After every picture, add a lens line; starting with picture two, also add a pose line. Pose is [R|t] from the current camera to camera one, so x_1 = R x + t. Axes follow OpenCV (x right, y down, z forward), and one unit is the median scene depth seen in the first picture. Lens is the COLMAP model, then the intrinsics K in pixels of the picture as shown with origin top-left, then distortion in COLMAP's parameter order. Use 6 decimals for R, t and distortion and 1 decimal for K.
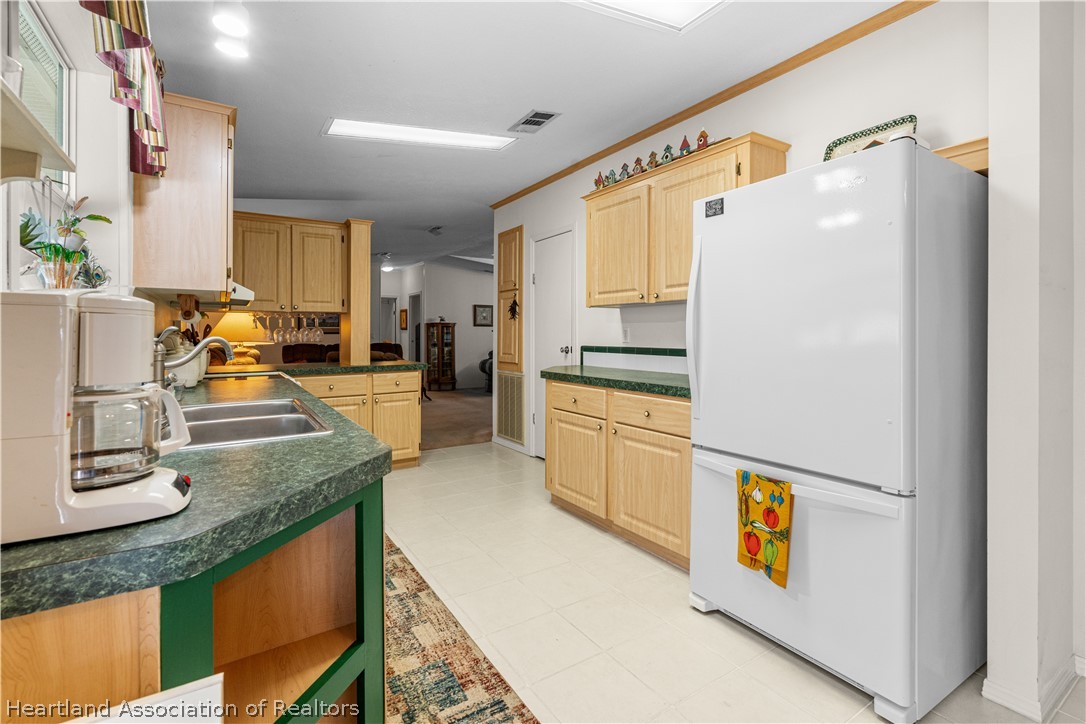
lens RADIAL K [[499.7, 0, 544.8], [0, 499.7, 336.9], [0, 0, 1]] dist [-0.001289, 0.000043]
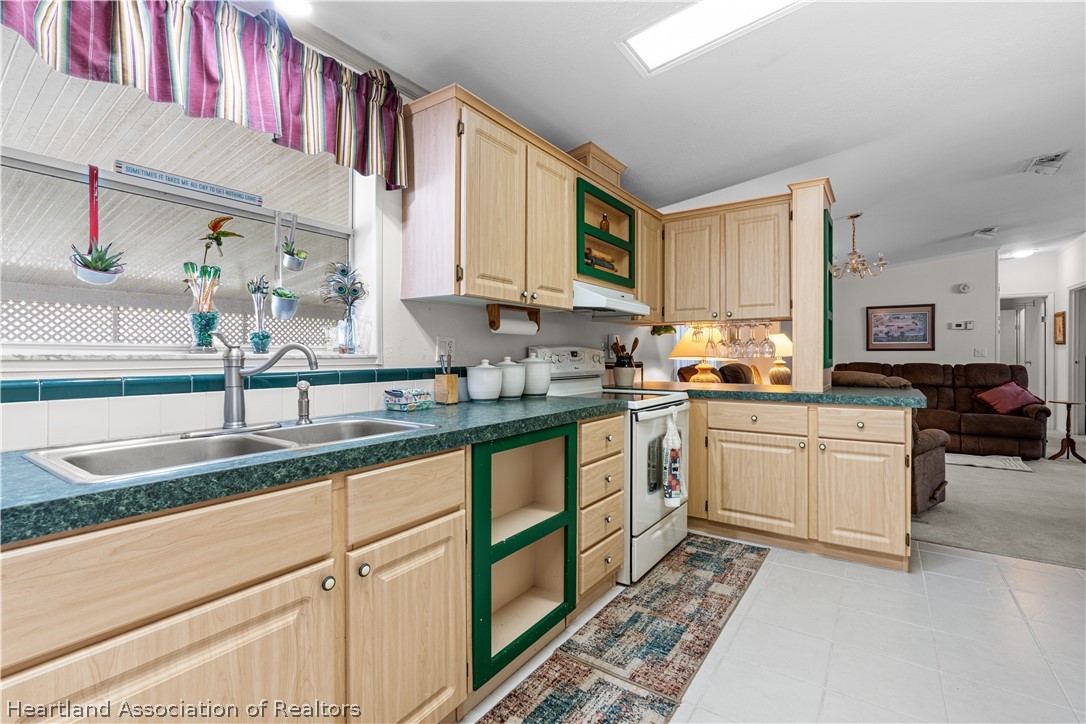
lens RADIAL K [[492.7, 0, 544.8], [0, 492.7, 355.0], [0, 0, 1]] dist [-0.001816, 0.000628]
pose [[0.386203, 0.002779, -0.922410, 0.115860], [-0.005567, 0.999984, 0.000682, 0.007023], [0.922397, 0.004871, 0.386213, 0.395694]]
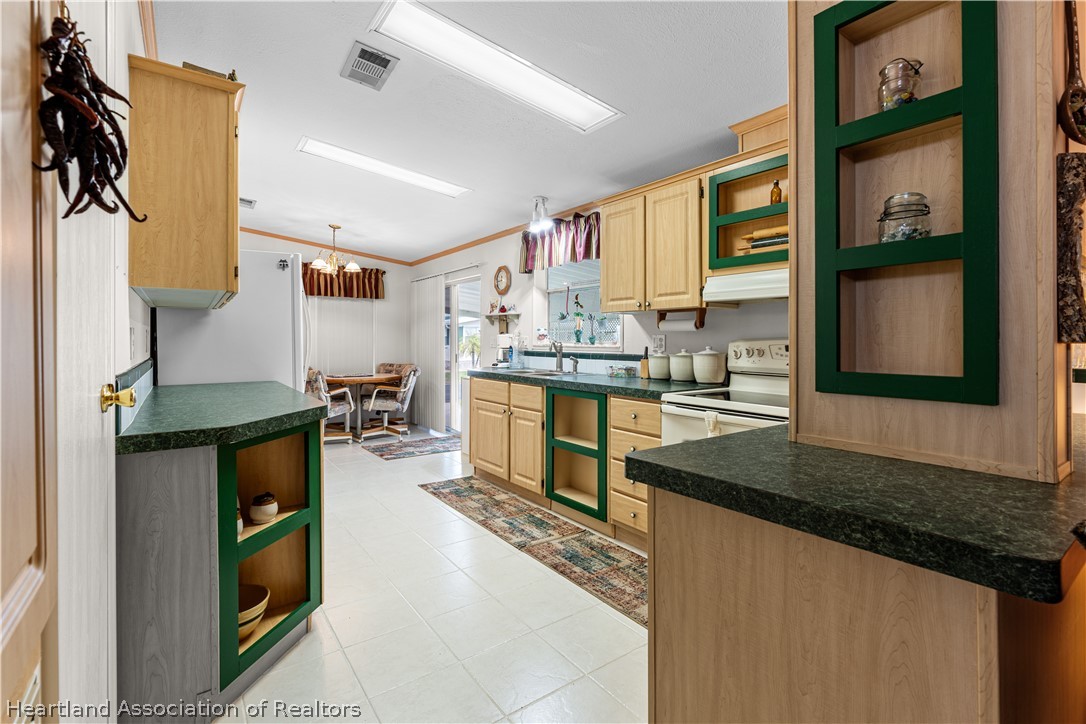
lens RADIAL K [[503.4, 0, 549.2], [0, 503.4, 336.1], [0, 0, 1]] dist [-0.000221, 0.000084]
pose [[-0.997996, 0.000859, -0.063267, -0.180814], [0.000986, 0.999998, -0.001981, -0.007837], [0.063265, -0.002040, -0.997995, 1.285176]]
